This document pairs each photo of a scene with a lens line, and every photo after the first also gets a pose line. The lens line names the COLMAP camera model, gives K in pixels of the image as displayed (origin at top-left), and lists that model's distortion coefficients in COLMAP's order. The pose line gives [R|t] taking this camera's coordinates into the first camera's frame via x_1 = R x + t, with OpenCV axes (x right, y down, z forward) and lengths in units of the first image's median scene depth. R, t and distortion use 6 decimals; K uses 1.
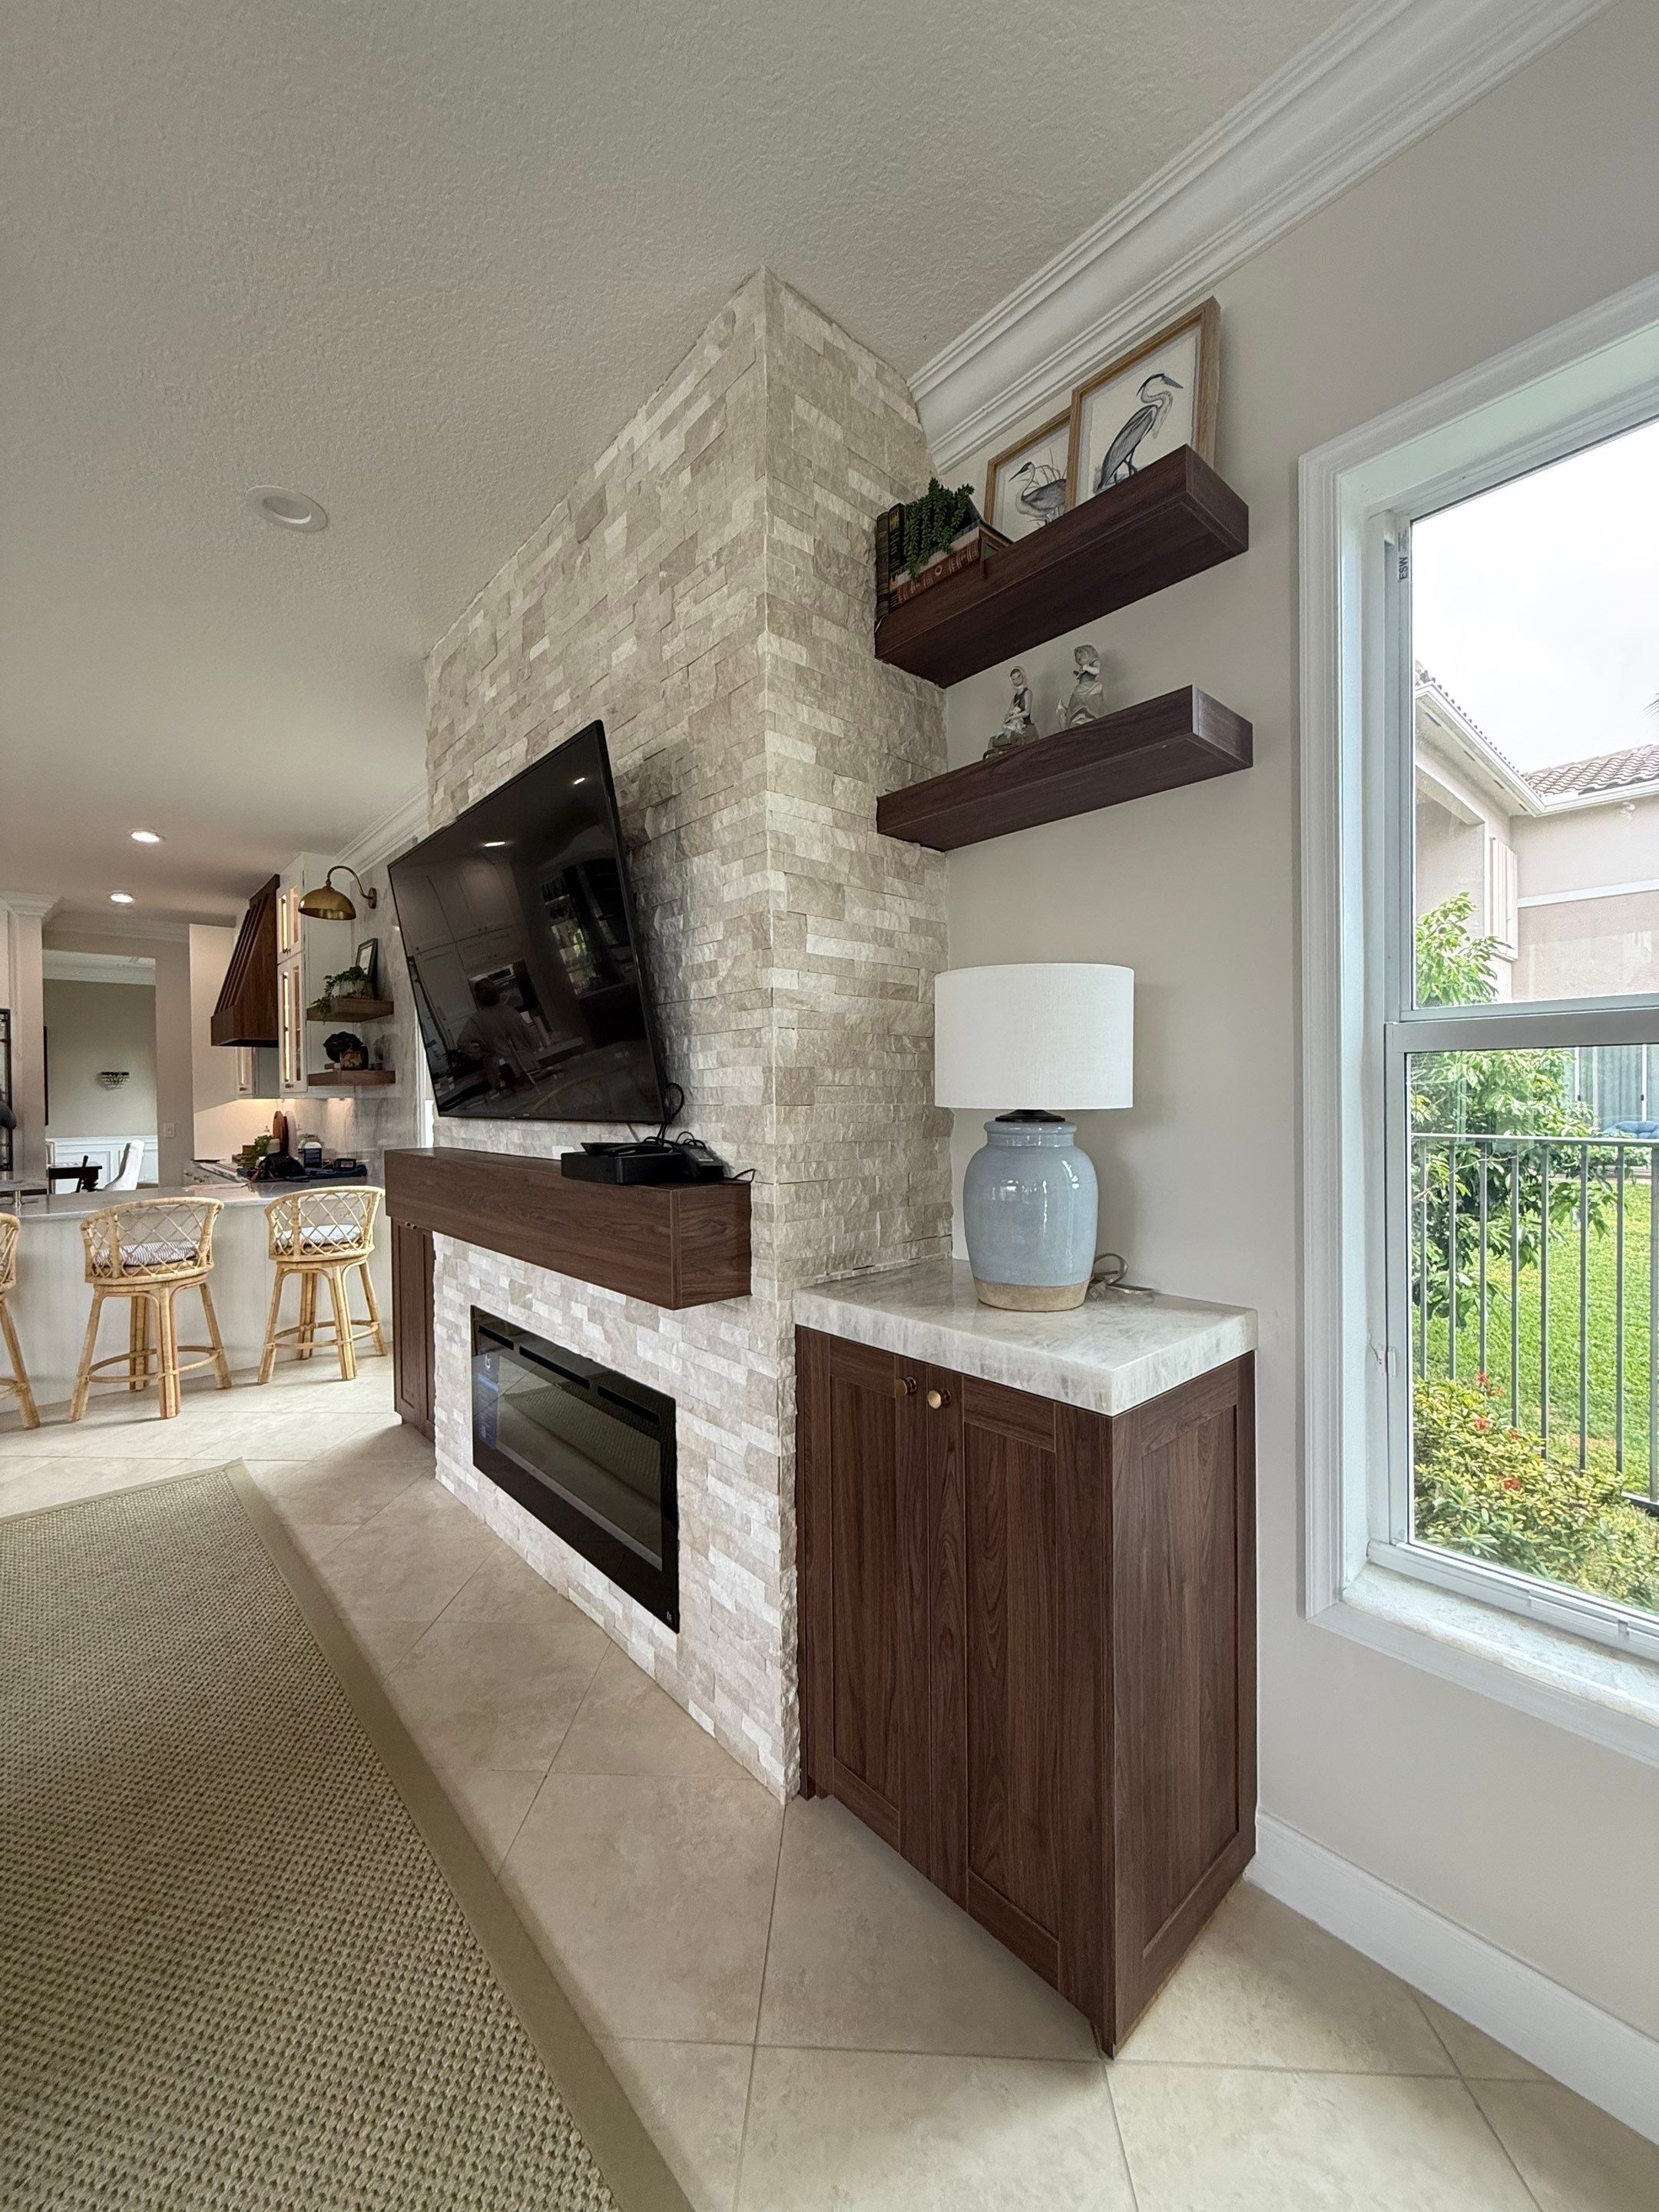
lens RADIAL K [[879.9, 0, 826.2], [0, 879.9, 1102.7], [0, 0, 1]] dist [-0.003445, 0.001254]
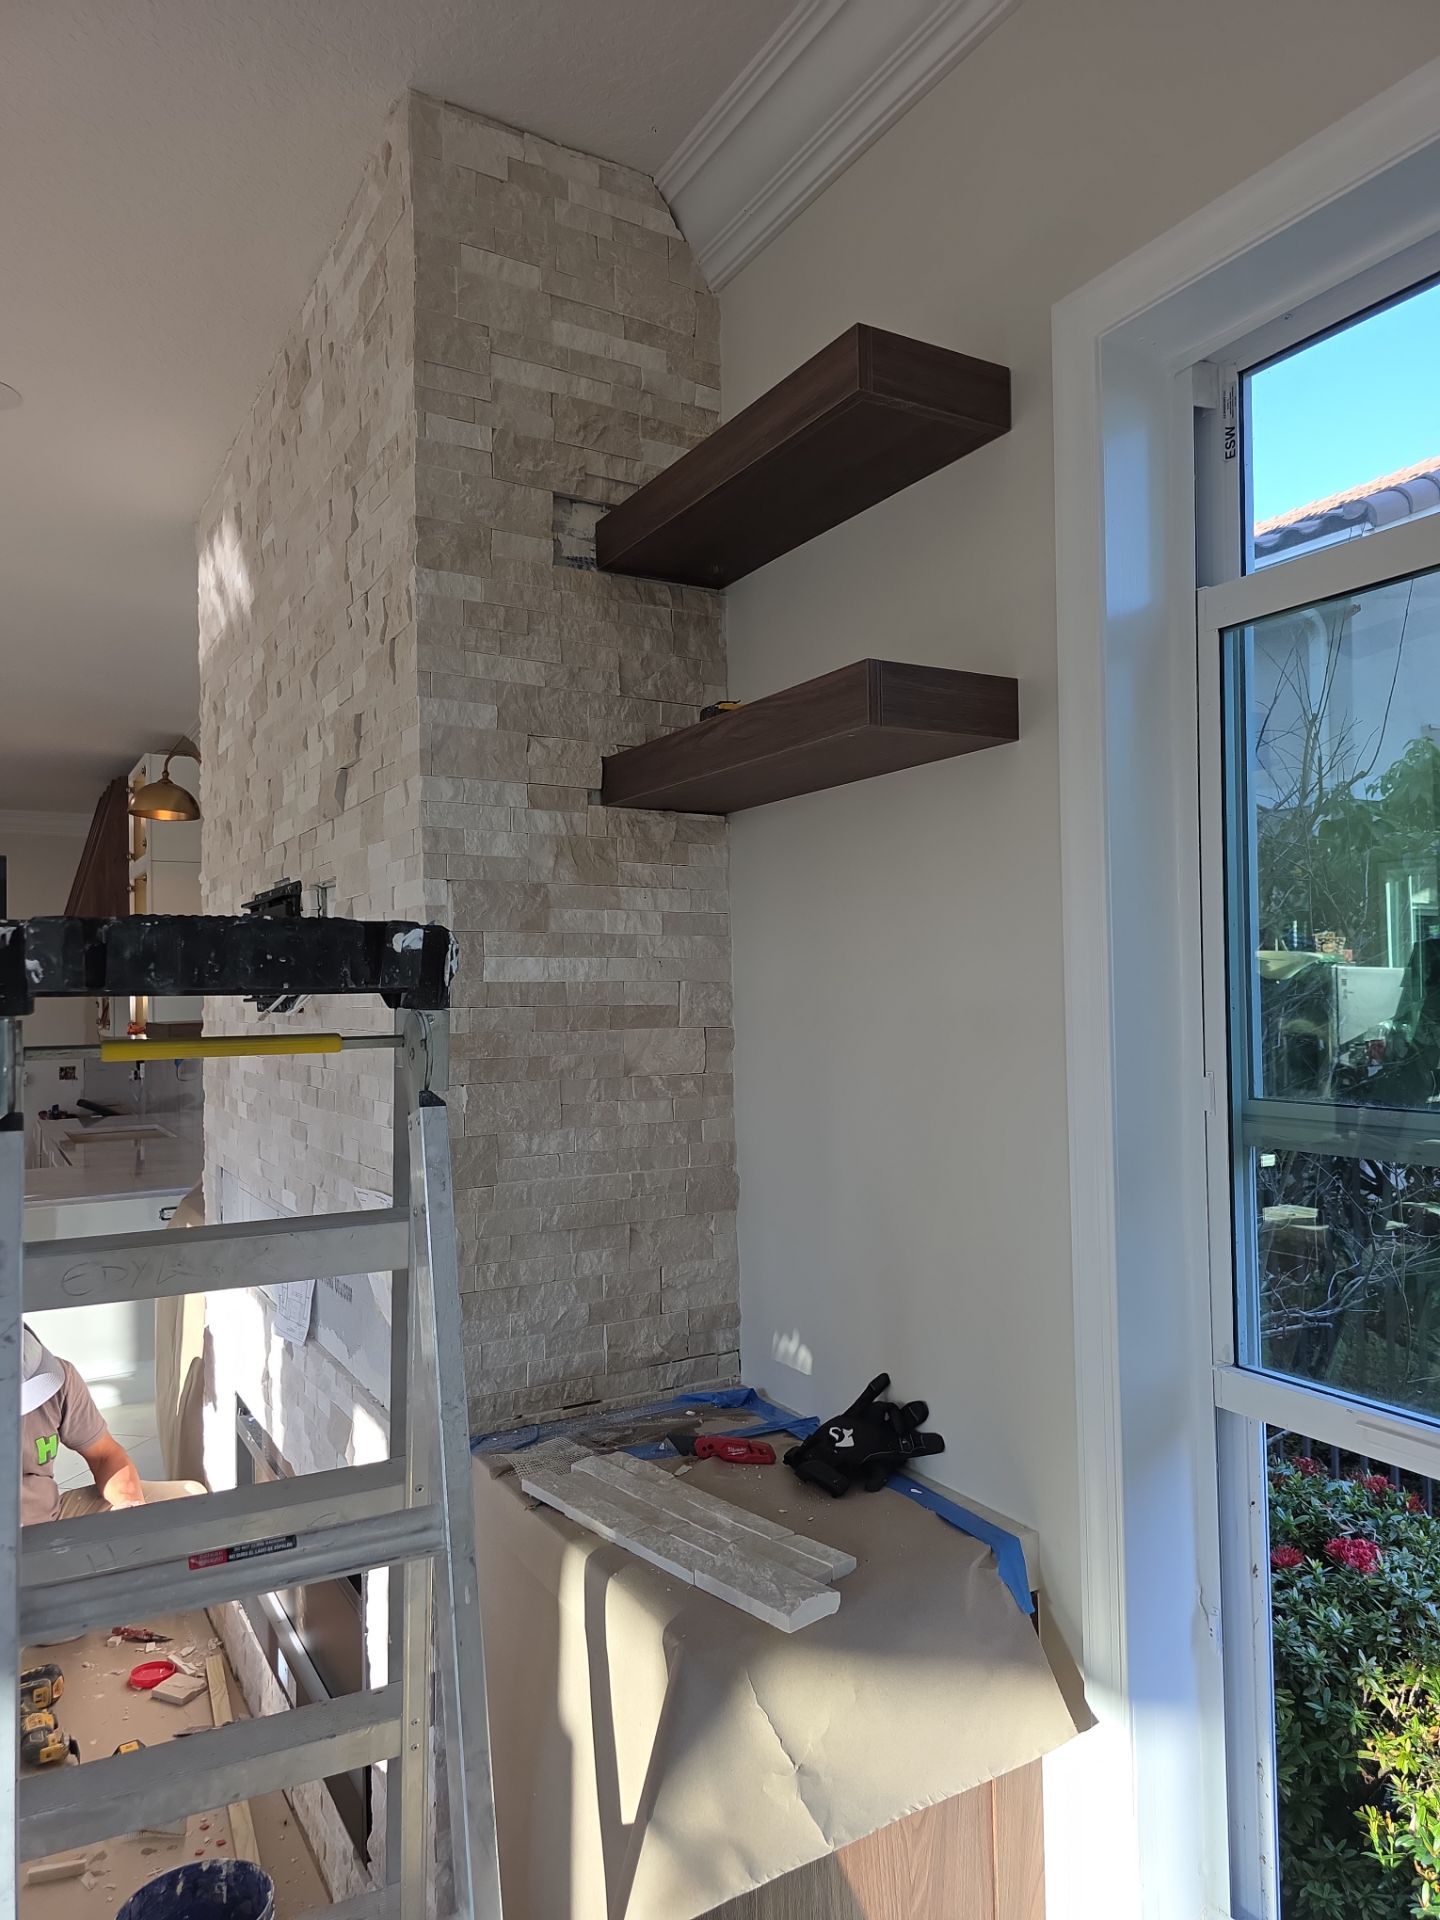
lens RADIAL K [[1290.8, 0, 730.2], [0, 1290.8, 958.9], [0, 0, 1]] dist [0.040110, -0.030102]
pose [[0.980559, -0.009998, -0.195972, 0.387811], [0.005096, 0.999662, -0.025501, -0.156680], [0.196161, 0.024007, 0.980278, -0.036203]]
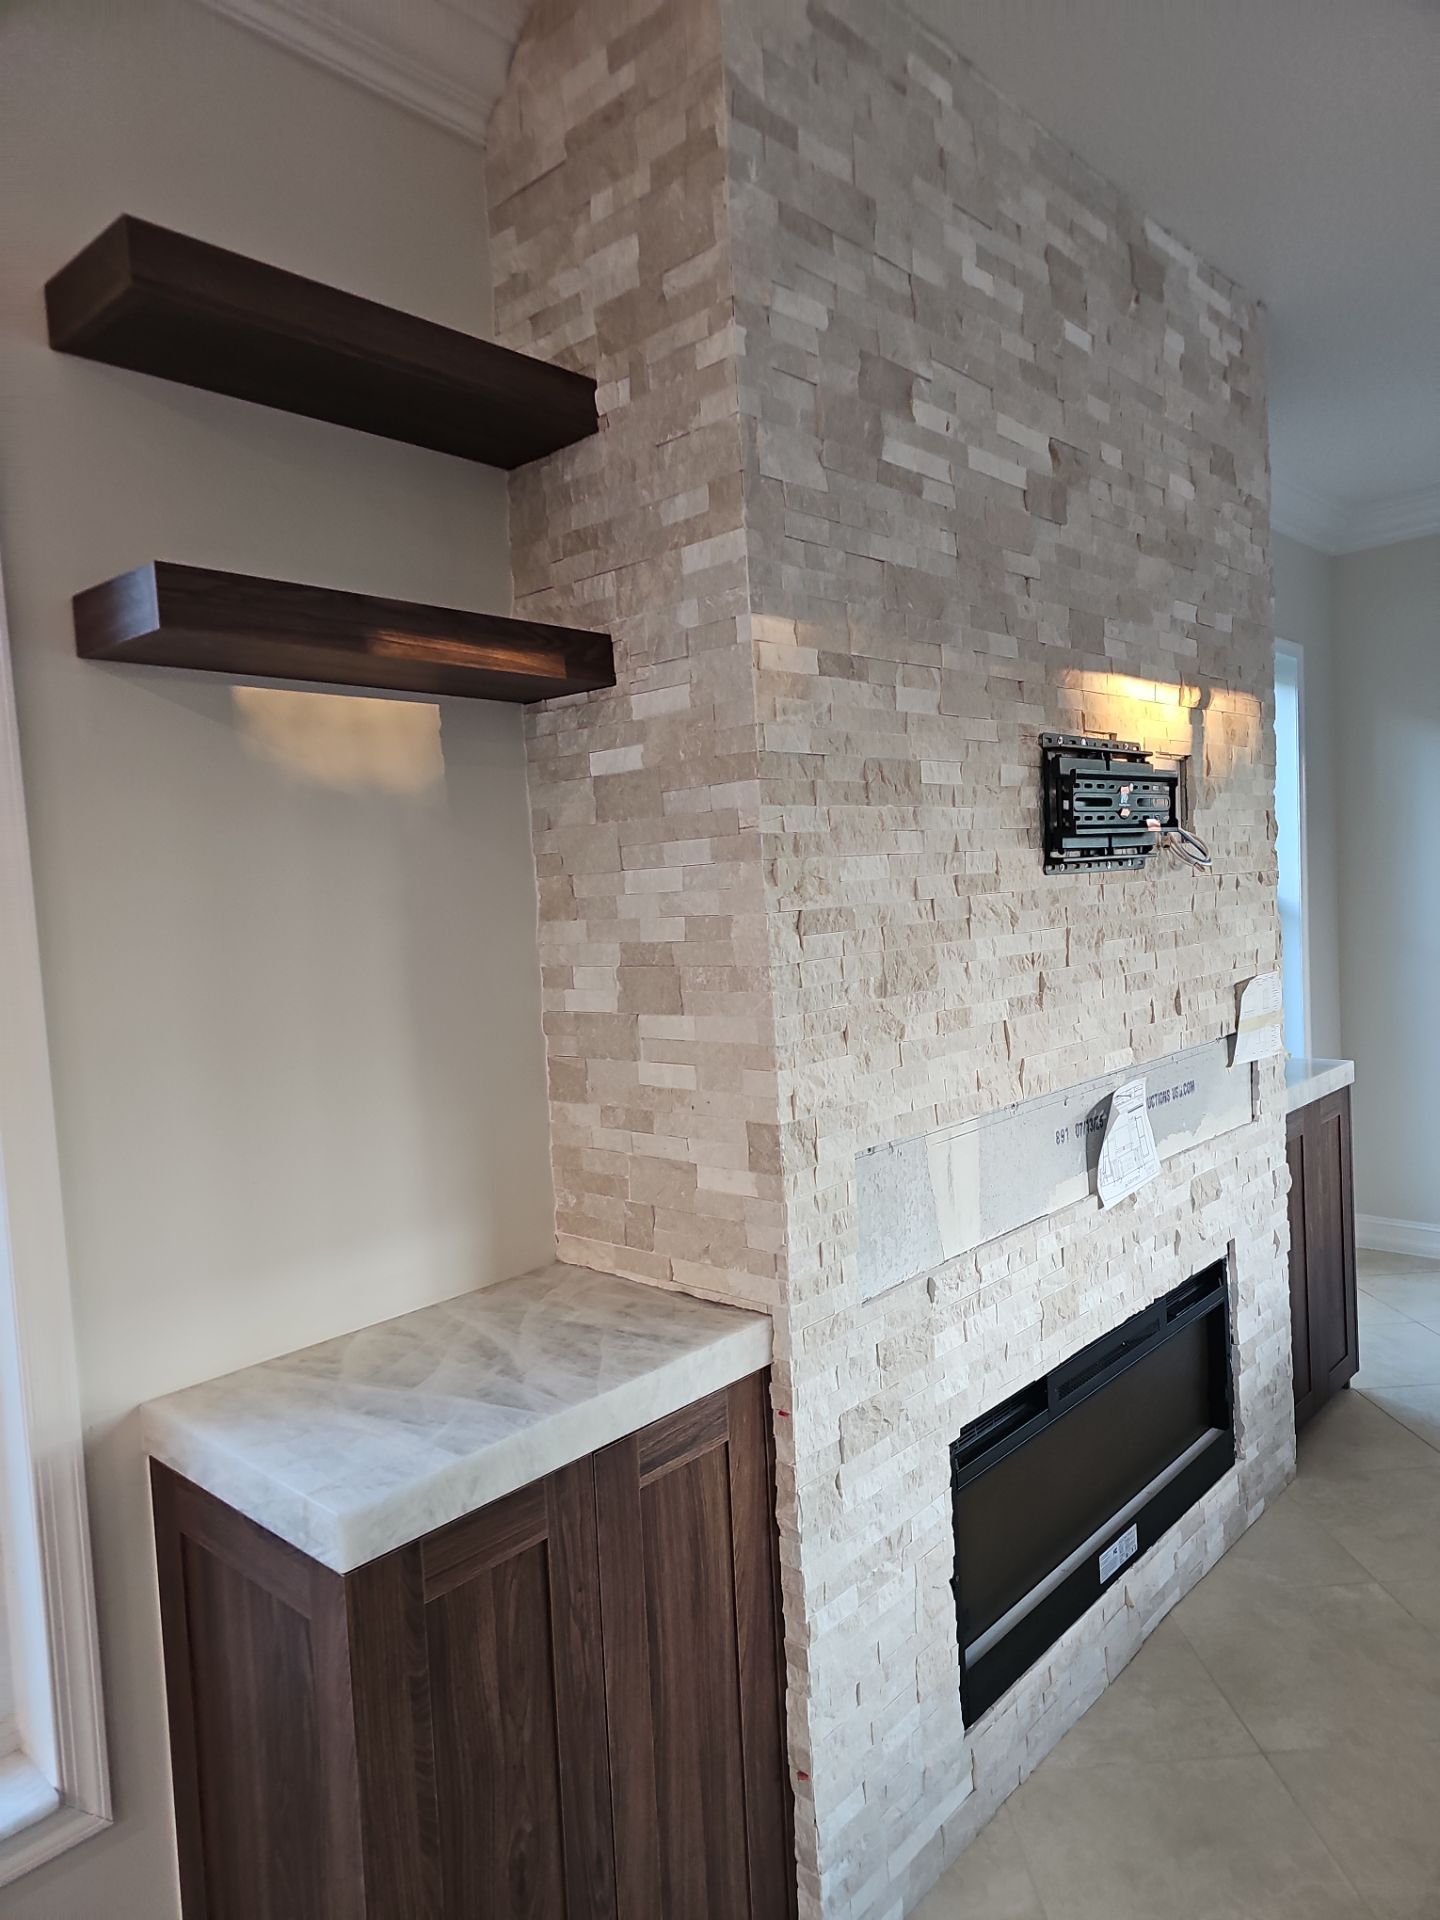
lens RADIAL K [[1254.7, 0, 729.0], [0, 1254.7, 960.0], [0, 0, 1]] dist [0.058071, -0.044383]
pose [[-0.103718, -0.044361, 0.993617, -1.766502], [0.063168, 0.996694, 0.051092, -0.137663], [-0.992599, 0.068064, -0.100573, 1.898726]]
